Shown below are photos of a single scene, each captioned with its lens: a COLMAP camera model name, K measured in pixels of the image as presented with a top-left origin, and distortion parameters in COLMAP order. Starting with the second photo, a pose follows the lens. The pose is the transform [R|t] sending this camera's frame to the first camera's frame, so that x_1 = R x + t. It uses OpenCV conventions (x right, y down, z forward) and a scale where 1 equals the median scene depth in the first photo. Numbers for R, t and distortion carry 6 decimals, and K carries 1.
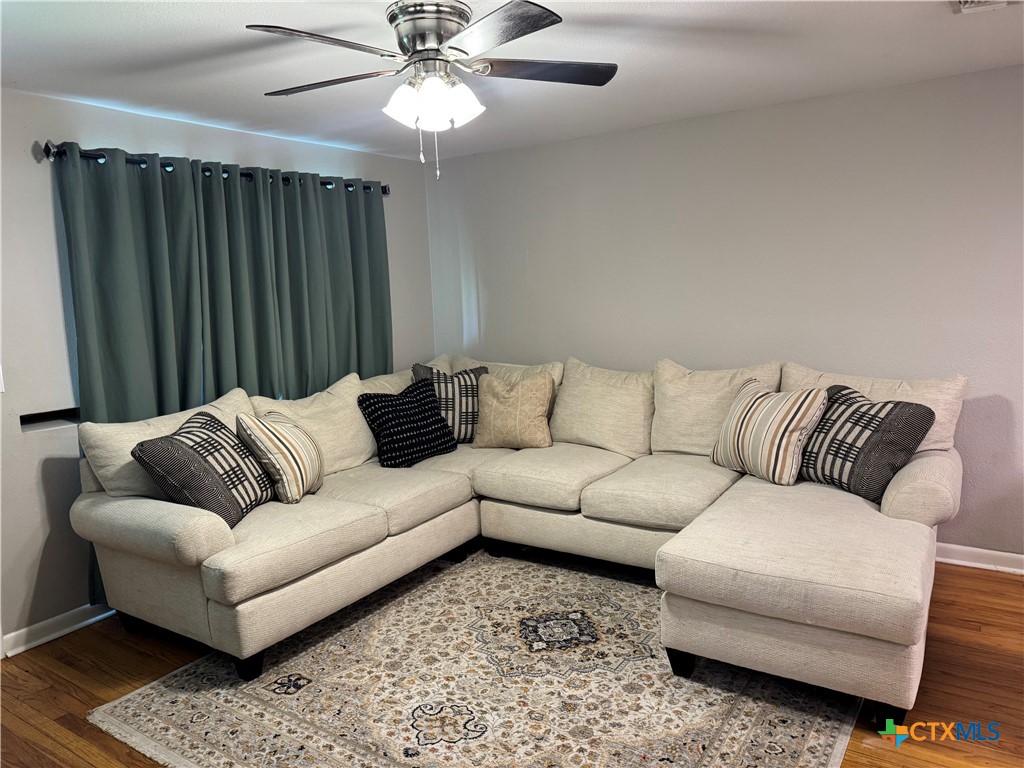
lens RADIAL K [[721.0, 0, 517.3], [0, 721.0, 382.6], [0, 0, 1]] dist [0.073265, -0.095378]
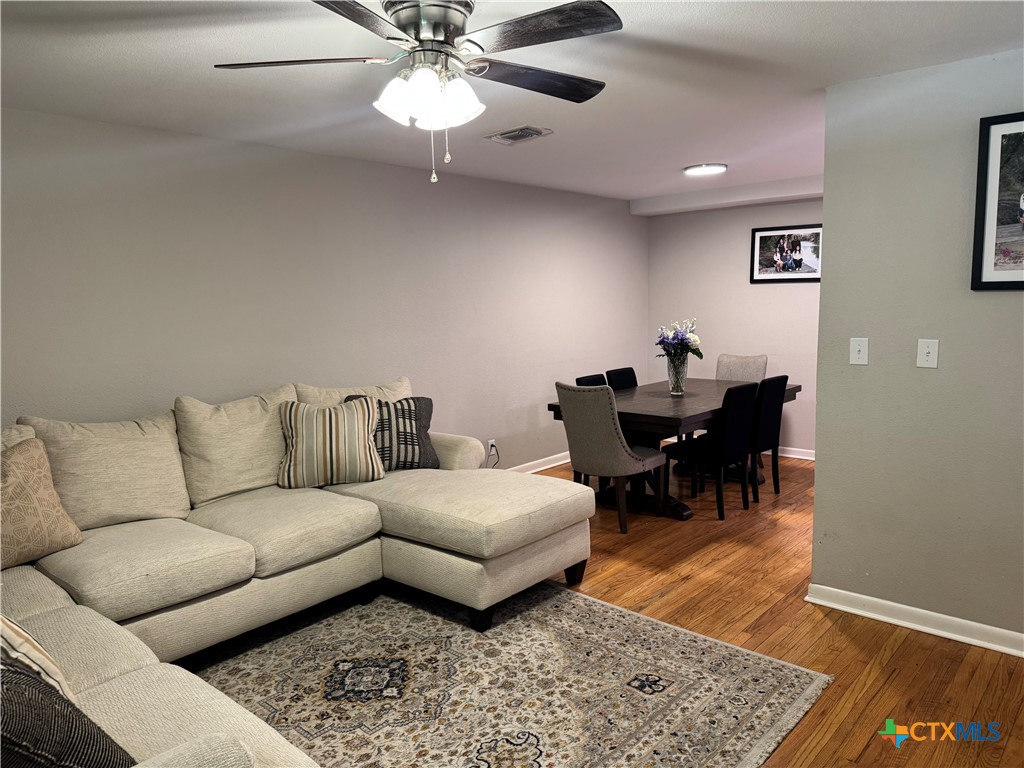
lens RADIAL K [[719.3, 0, 511.3], [0, 719.3, 379.1], [0, 0, 1]] dist [0.012332, -0.004813]
pose [[0.168237, -0.086583, 0.981937, -0.844467], [0.167018, 0.984236, 0.058170, -0.059040], [-0.971494, 0.154215, 0.180046, 0.654053]]
